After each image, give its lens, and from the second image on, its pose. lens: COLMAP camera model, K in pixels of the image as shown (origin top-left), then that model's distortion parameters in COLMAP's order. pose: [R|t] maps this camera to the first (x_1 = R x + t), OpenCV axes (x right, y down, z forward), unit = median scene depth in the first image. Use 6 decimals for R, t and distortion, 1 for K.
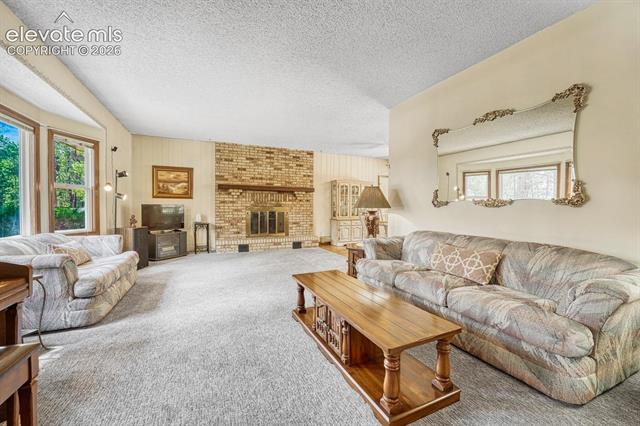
lens RADIAL K [[260.7, 0, 318.9], [0, 260.7, 215.5], [0, 0, 1]] dist [-0.024564, 0.001581]
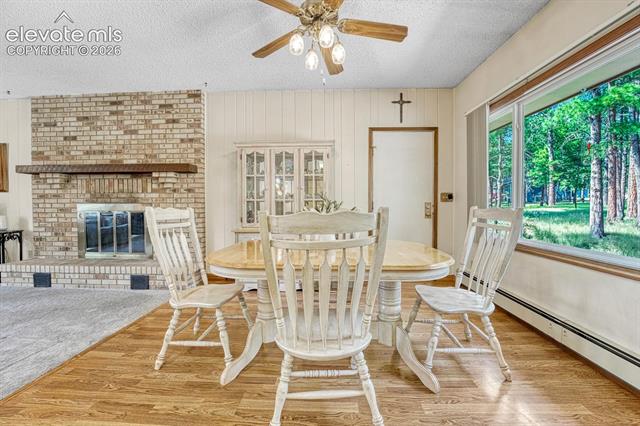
lens RADIAL K [[260.7, 0, 321.1], [0, 260.7, 210.5], [0, 0, 1]] dist [-0.024564, 0.001581]
pose [[0.892038, 0.002259, -0.451954, 0.432134], [-0.006395, 0.999950, -0.007625, -0.017532], [0.451915, 0.009692, 0.892009, 0.723942]]
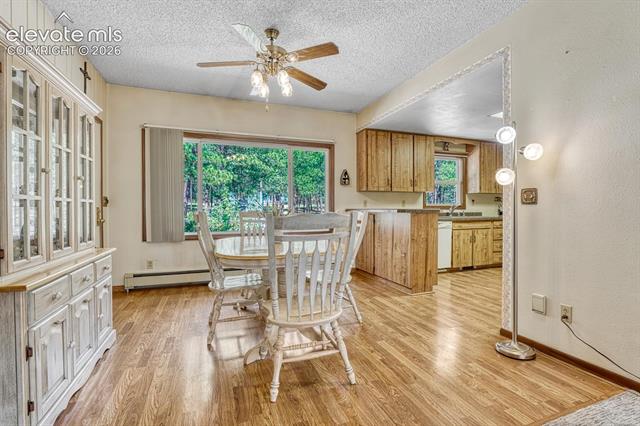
lens RADIAL K [[297.2, 0, 318.2], [0, 297.2, 215.0], [0, 0, 1]] dist [-0.011320, -0.000264]
pose [[0.087207, -0.025734, 0.995858, -0.090030], [0.032651, 0.999203, 0.022961, -0.026203], [-0.995655, 0.030513, 0.087977, 0.878376]]
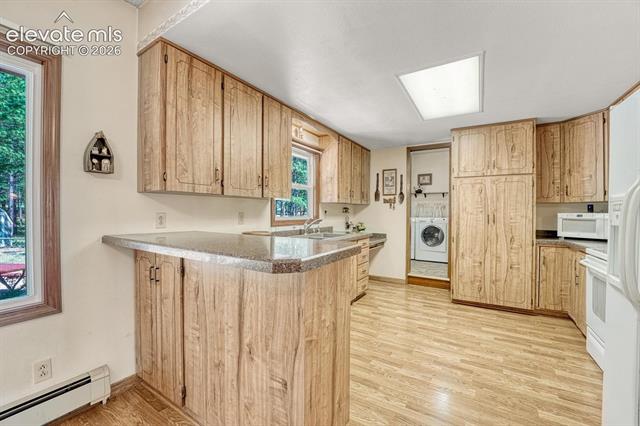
lens RADIAL K [[260.7, 0, 319.9], [0, 260.7, 213.9], [0, 0, 1]] dist [-0.024564, 0.001581]
pose [[-0.543940, -0.013785, 0.839011, 0.327771], [0.017771, 0.999452, 0.027942, -0.045869], [-0.838936, 0.030108, -0.543397, 0.833476]]
